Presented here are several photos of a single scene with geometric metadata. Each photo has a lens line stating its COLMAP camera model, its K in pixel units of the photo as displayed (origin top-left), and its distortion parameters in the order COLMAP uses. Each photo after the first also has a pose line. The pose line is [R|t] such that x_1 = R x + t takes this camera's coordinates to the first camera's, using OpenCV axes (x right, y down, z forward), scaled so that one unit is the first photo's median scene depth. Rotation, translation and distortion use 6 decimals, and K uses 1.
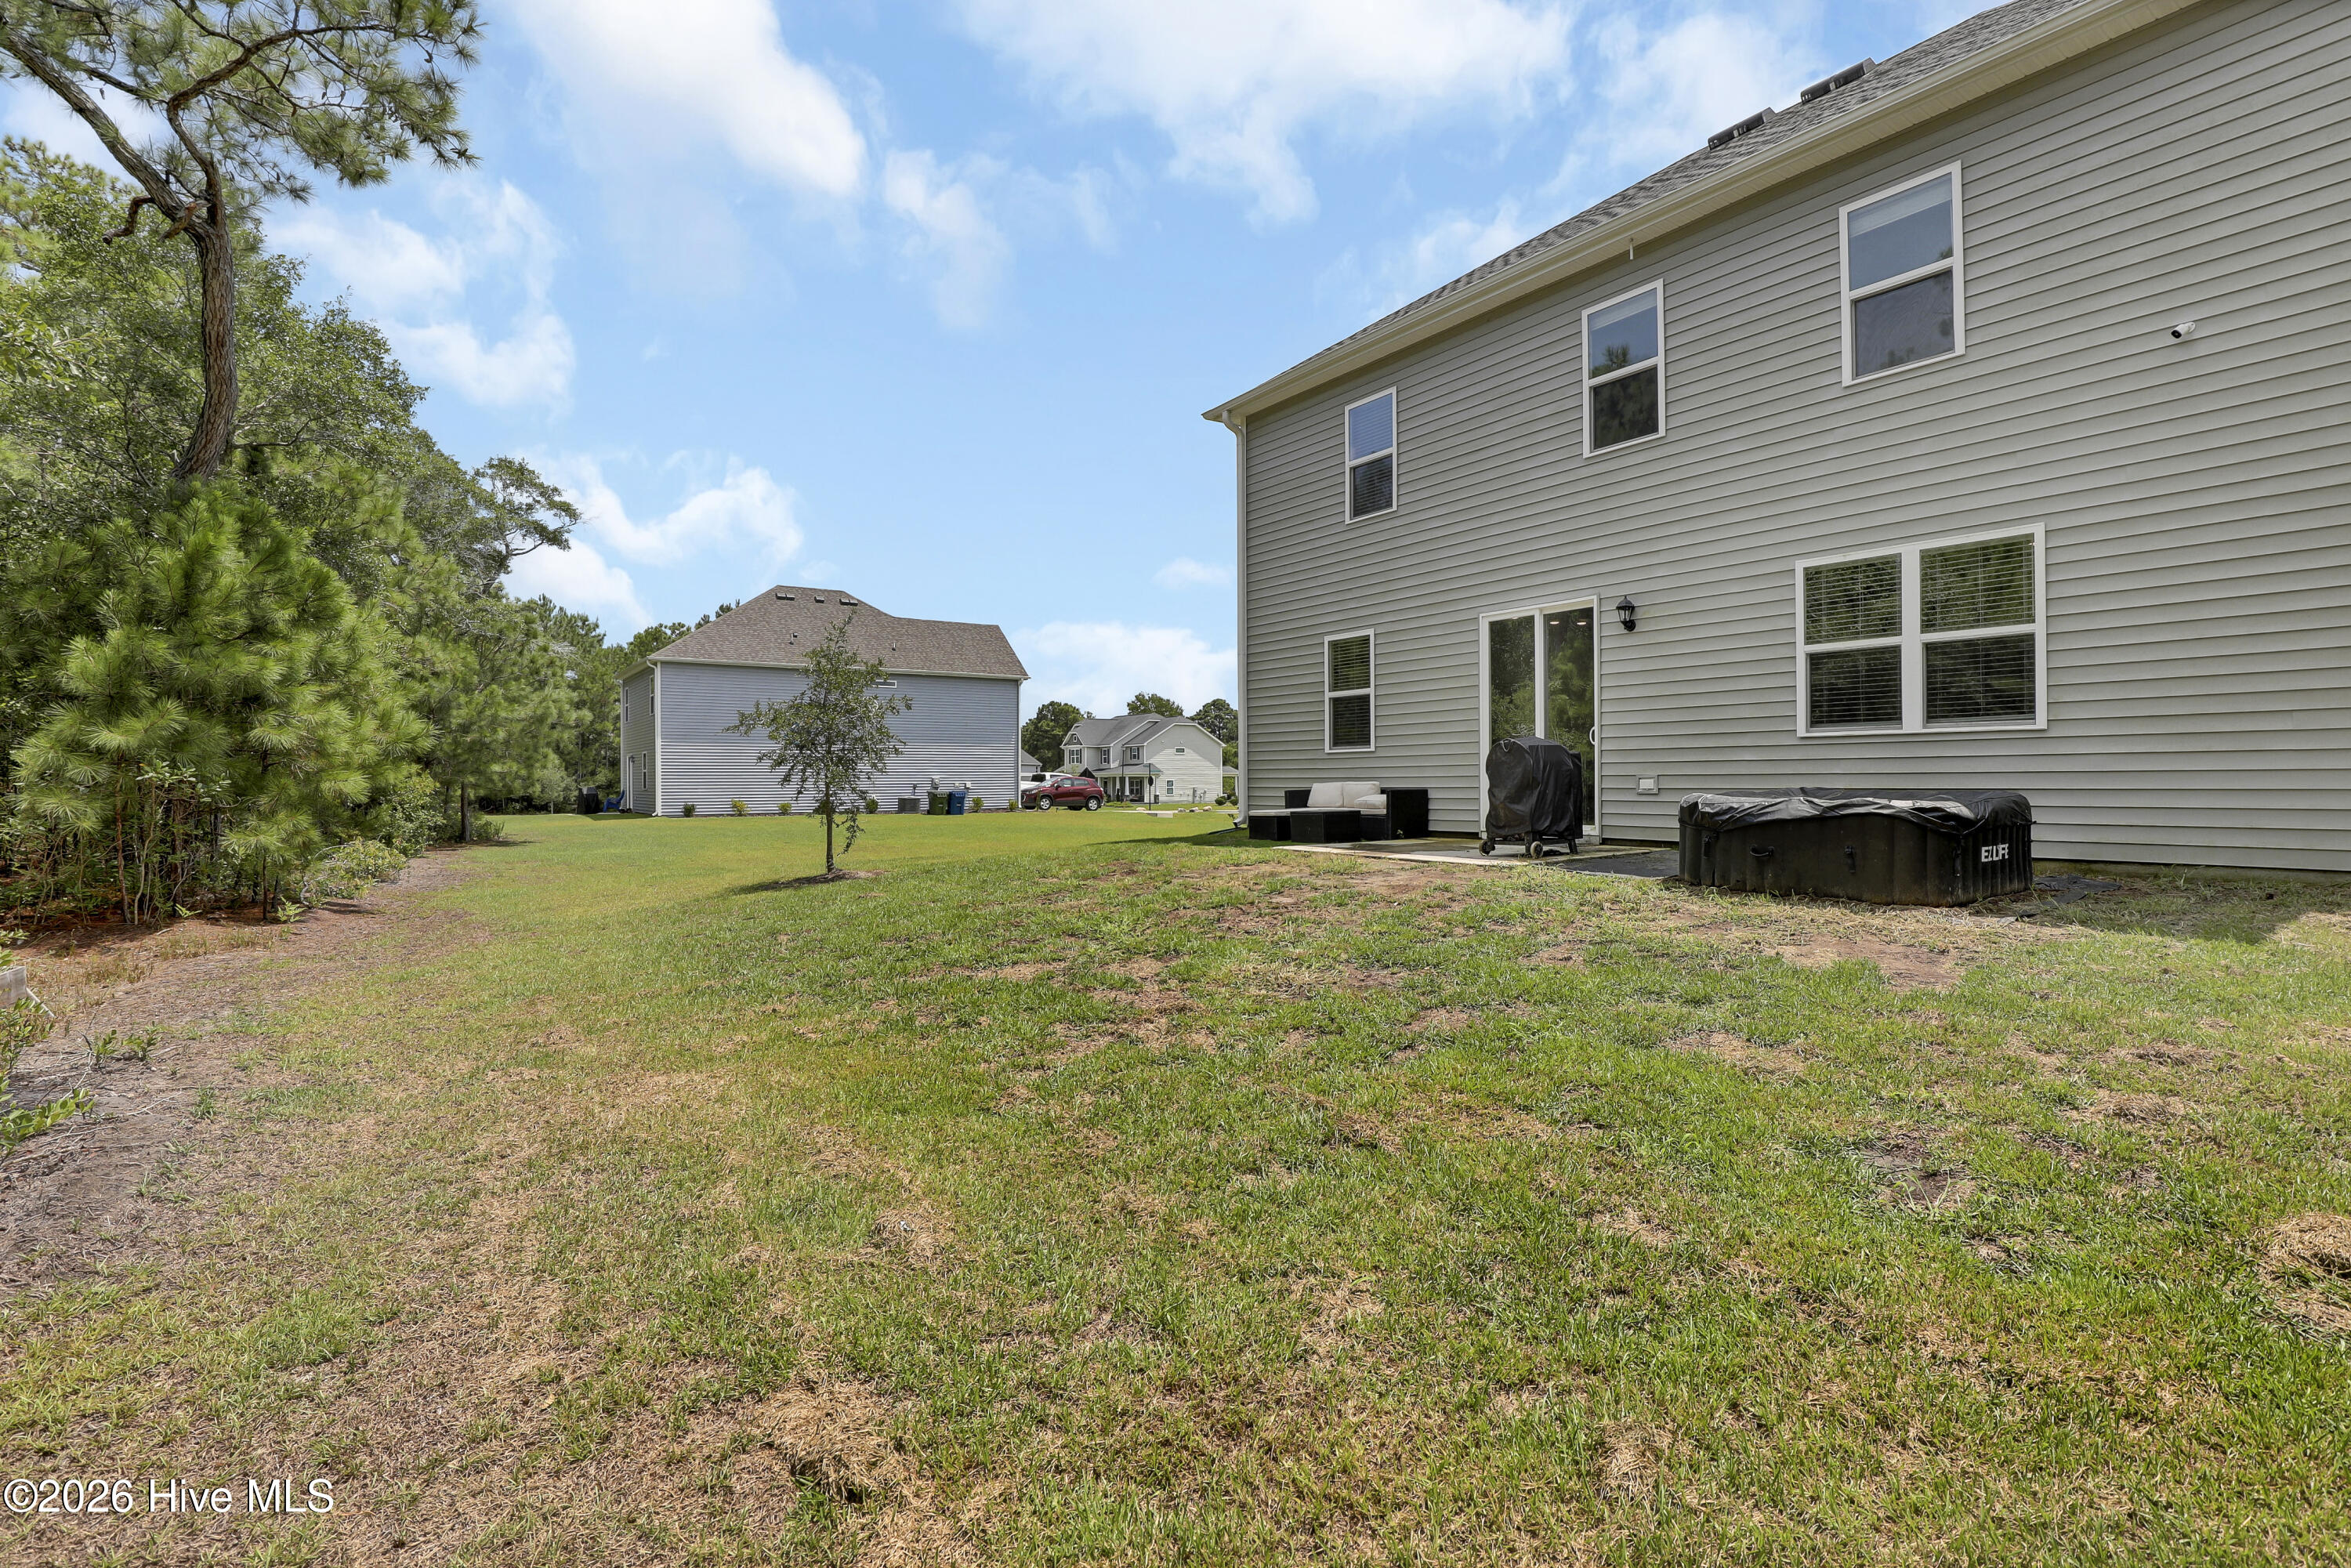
lens RADIAL K [[1097.9, 0, 1175.5], [0, 1097.9, 784.0], [0, 0, 1]] dist [-0.000651, -0.000058]
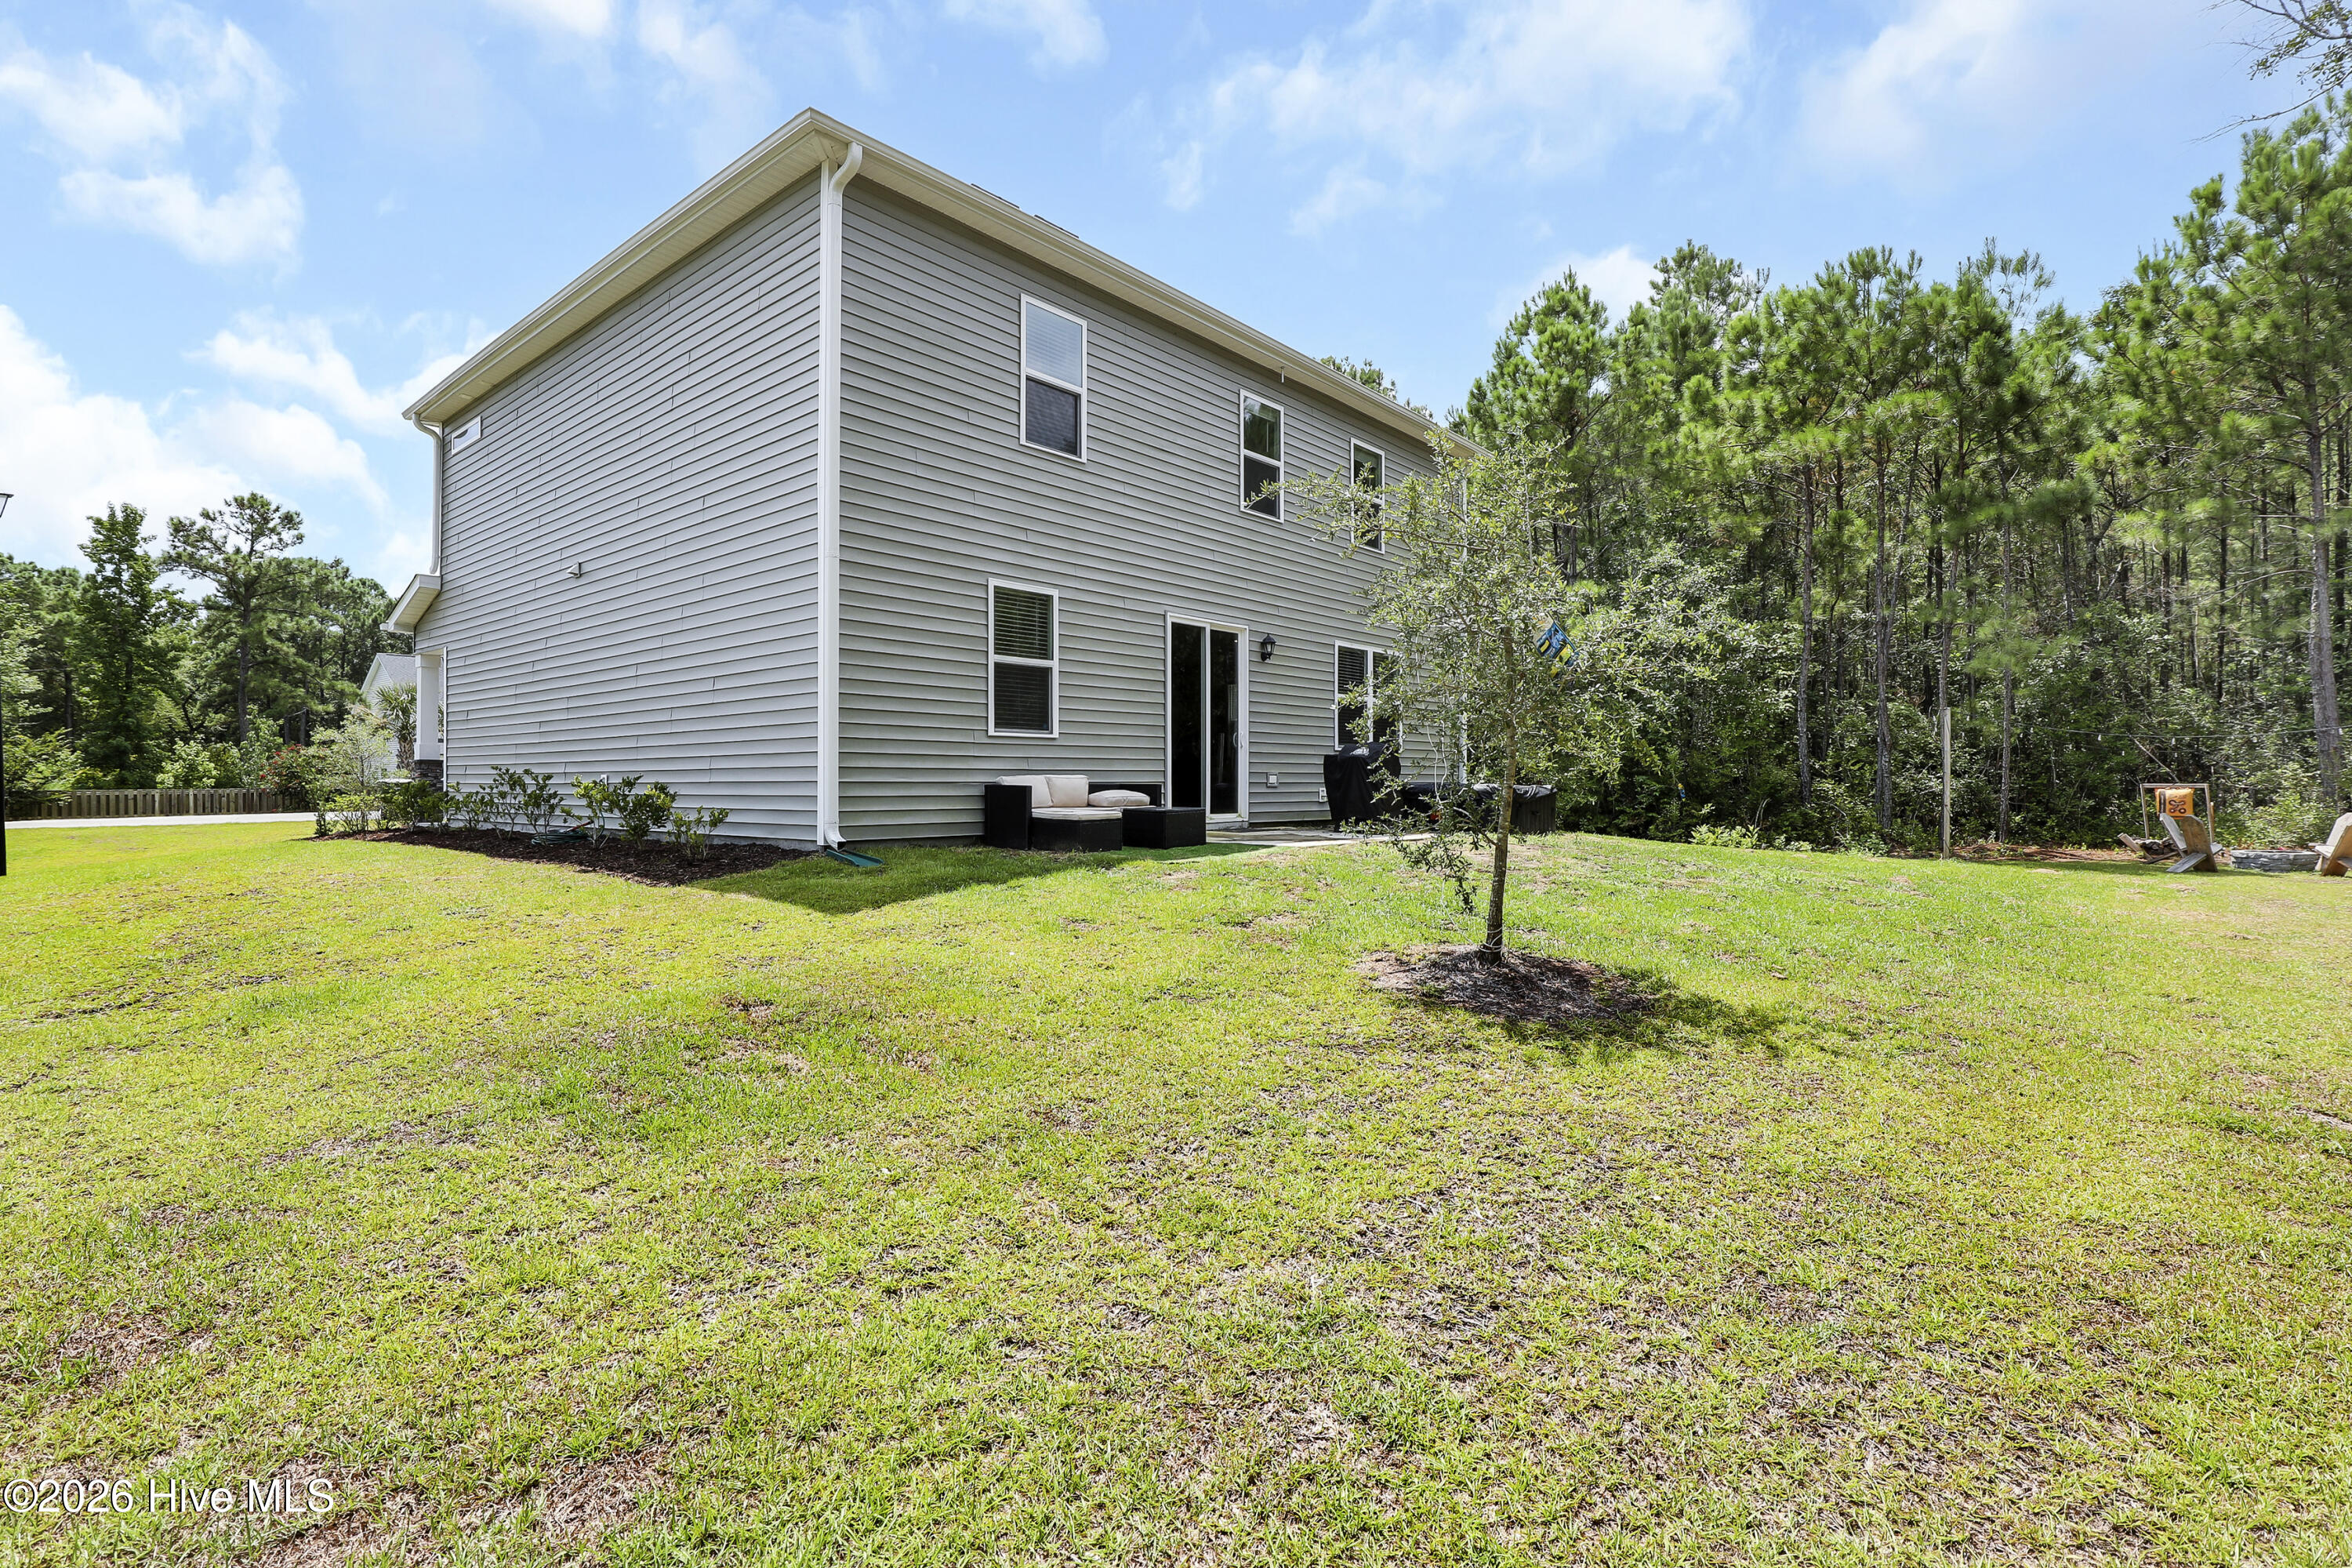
lens RADIAL K [[1098.4, 0, 1176.0], [0, 1098.4, 784.0], [0, 0, 1]] dist [-0.000651, -0.000058]
pose [[-0.226419, -0.010857, 0.973969, -0.640079], [-0.011697, 0.999896, 0.008427, -0.003224], [-0.973960, -0.009484, -0.226523, 1.085576]]
